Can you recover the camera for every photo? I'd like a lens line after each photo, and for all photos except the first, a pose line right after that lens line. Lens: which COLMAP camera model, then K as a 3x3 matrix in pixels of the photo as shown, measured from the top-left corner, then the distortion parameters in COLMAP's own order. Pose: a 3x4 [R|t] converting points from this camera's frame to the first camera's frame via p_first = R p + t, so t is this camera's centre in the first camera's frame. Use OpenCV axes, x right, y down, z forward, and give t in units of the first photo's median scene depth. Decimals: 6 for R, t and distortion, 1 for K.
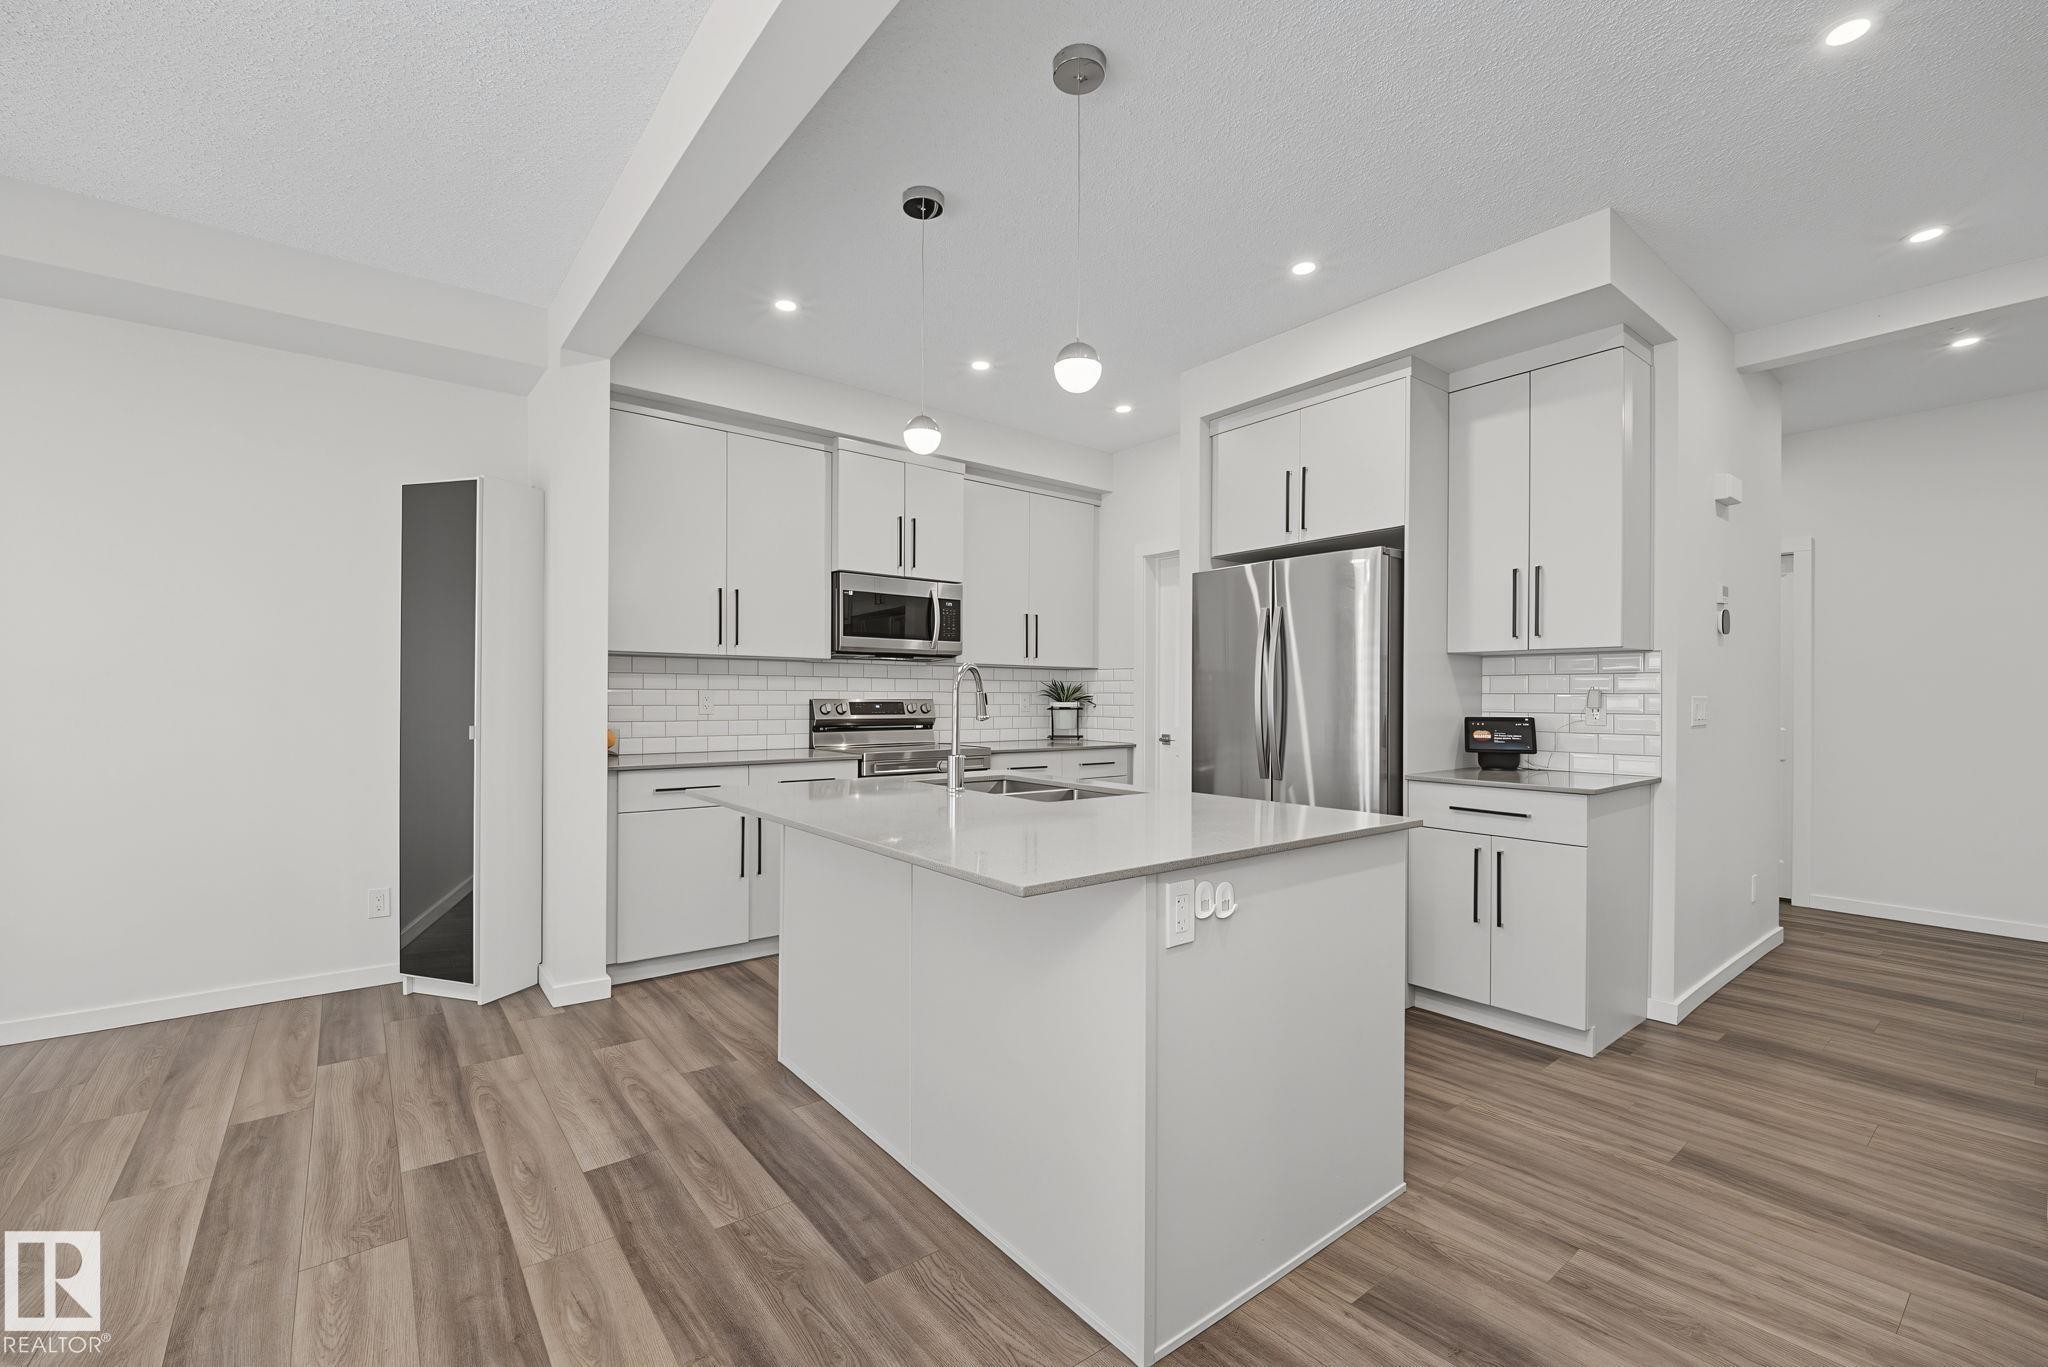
lens RADIAL K [[845.6, 0, 1021.9], [0, 845.6, 697.6], [0, 0, 1]] dist [-0.002389, -0.000409]
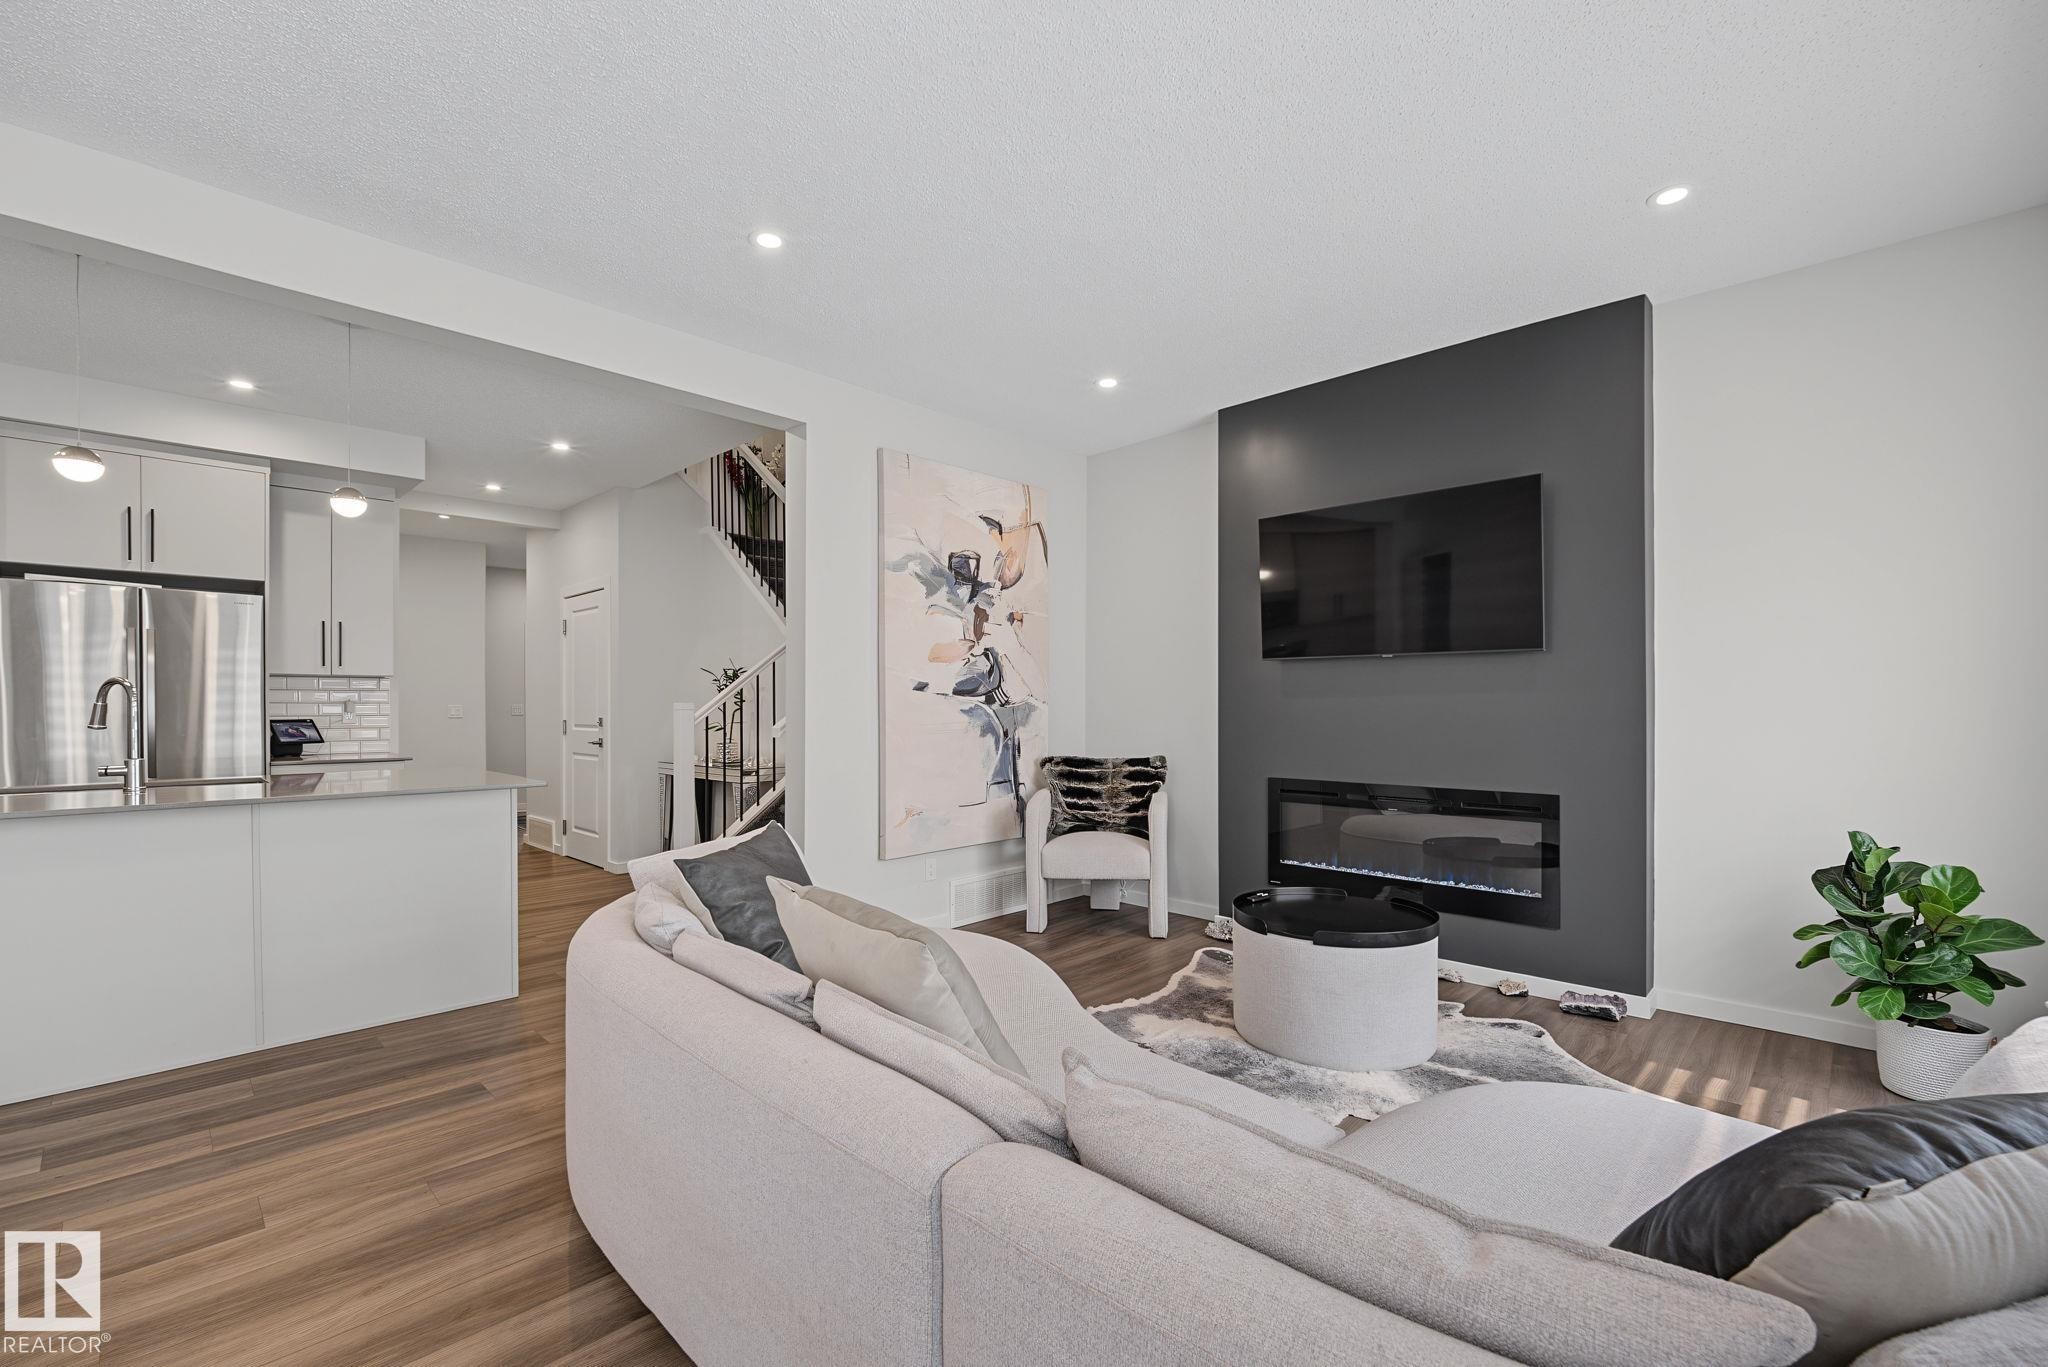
lens RADIAL K [[863.8, 0, 1020.3], [0, 863.8, 696.9], [0, 0, 1]] dist [0.014237, -0.010810]
pose [[-0.128718, 0.005968, 0.991663, -0.791004], [0.001118, 0.999982, -0.005873, -0.004324], [-0.991681, 0.000353, -0.128722, -0.022294]]
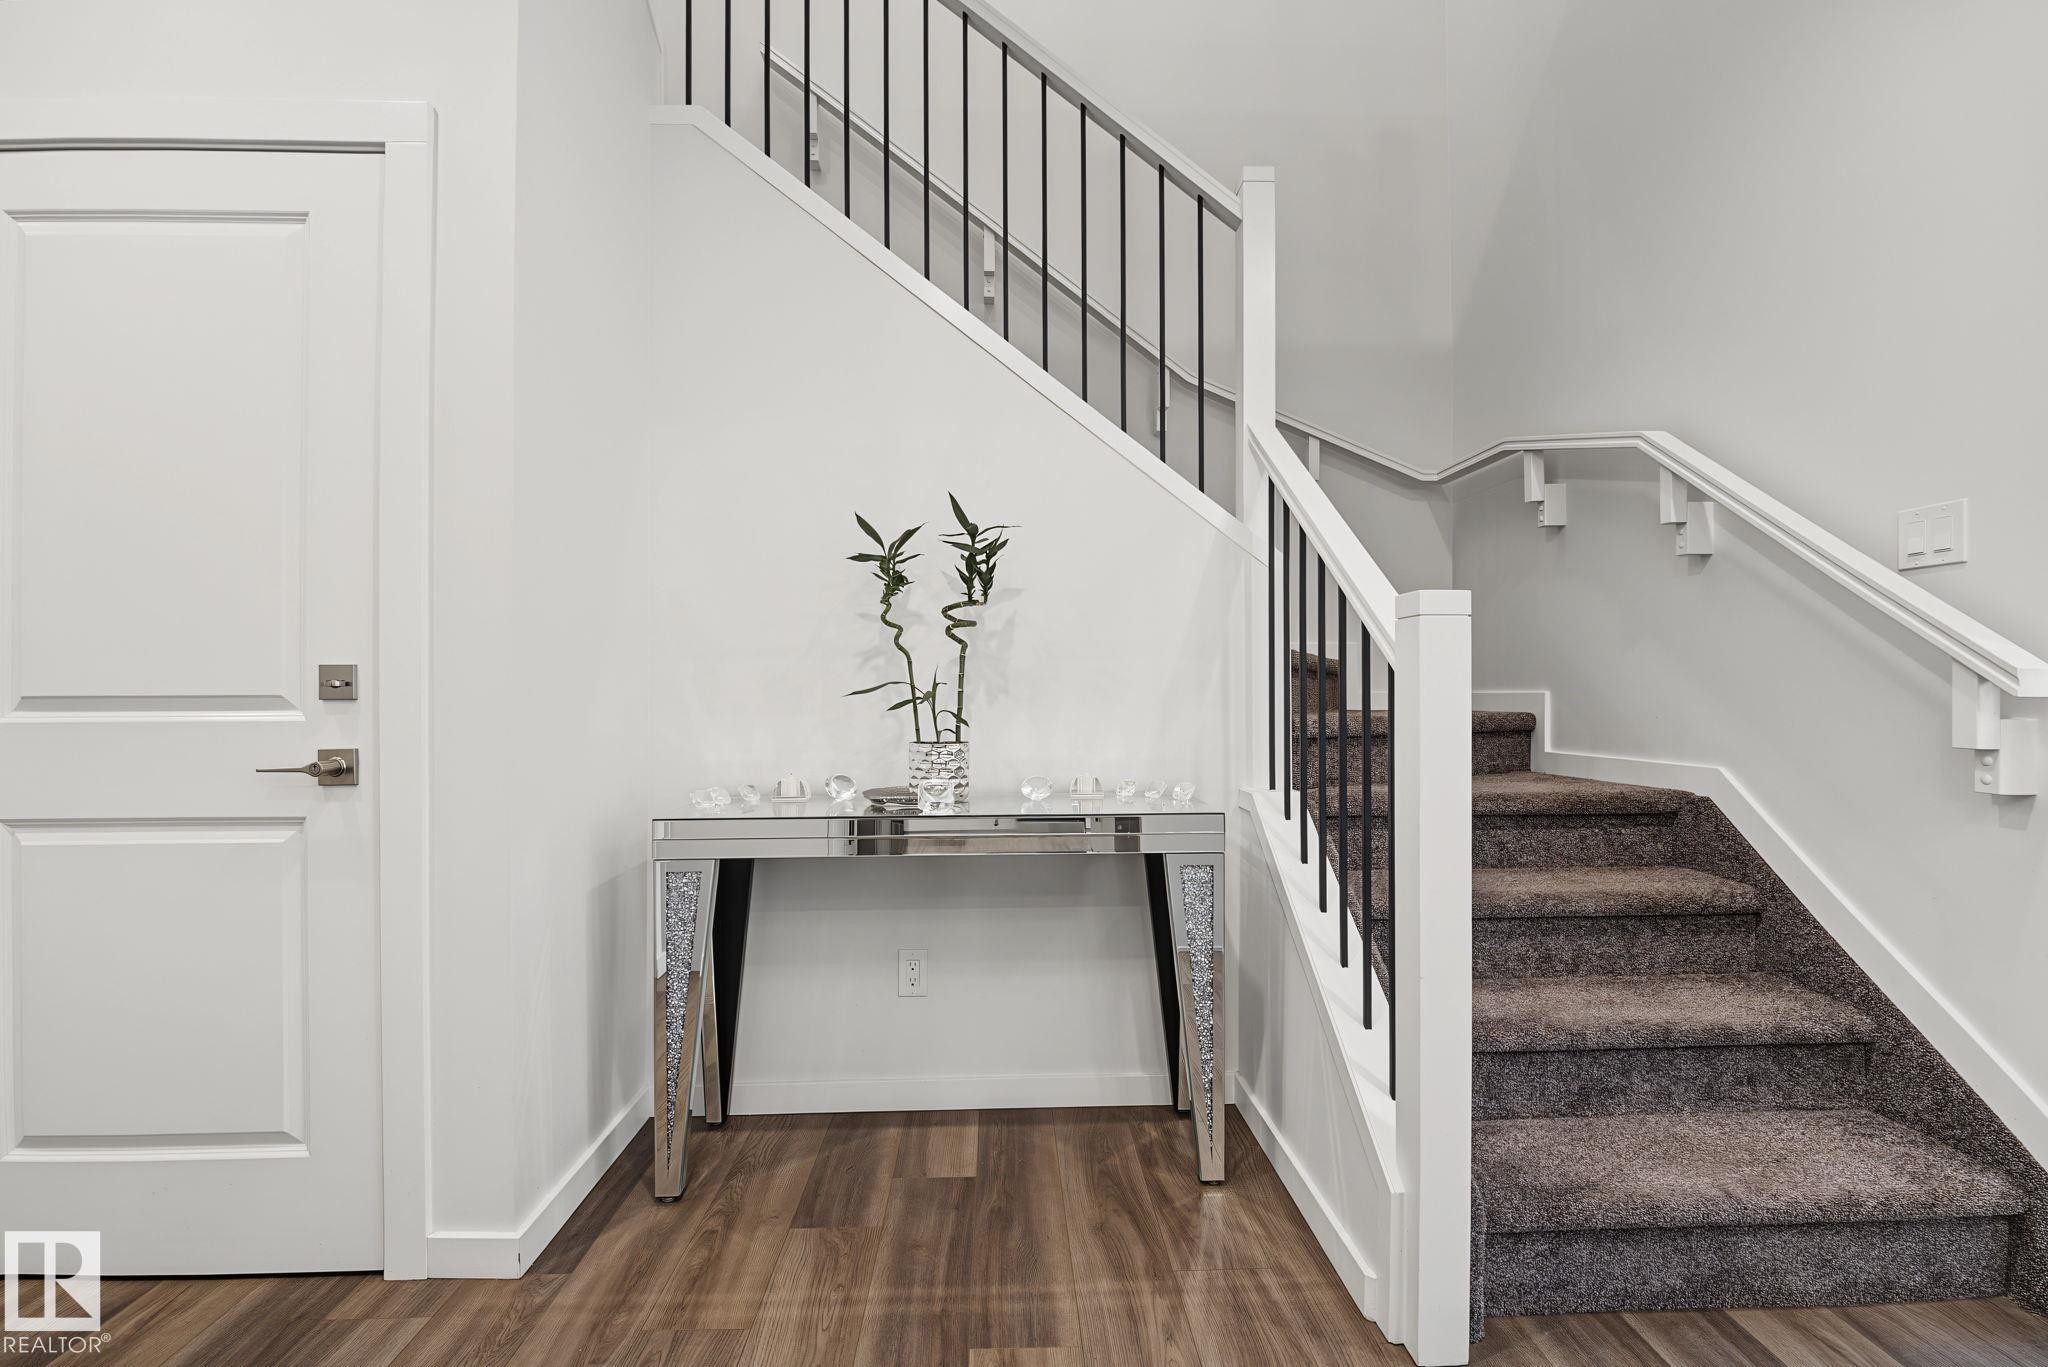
lens RADIAL K [[845.6, 0, 1021.9], [0, 845.6, 697.6], [0, 0, 1]] dist [-0.002389, -0.000409]
pose [[-0.807805, 0.000615, 0.589449, 0.272794], [0.001112, 0.999999, 0.000482, 0.032967], [-0.589448, 0.001045, -0.807805, 0.578298]]
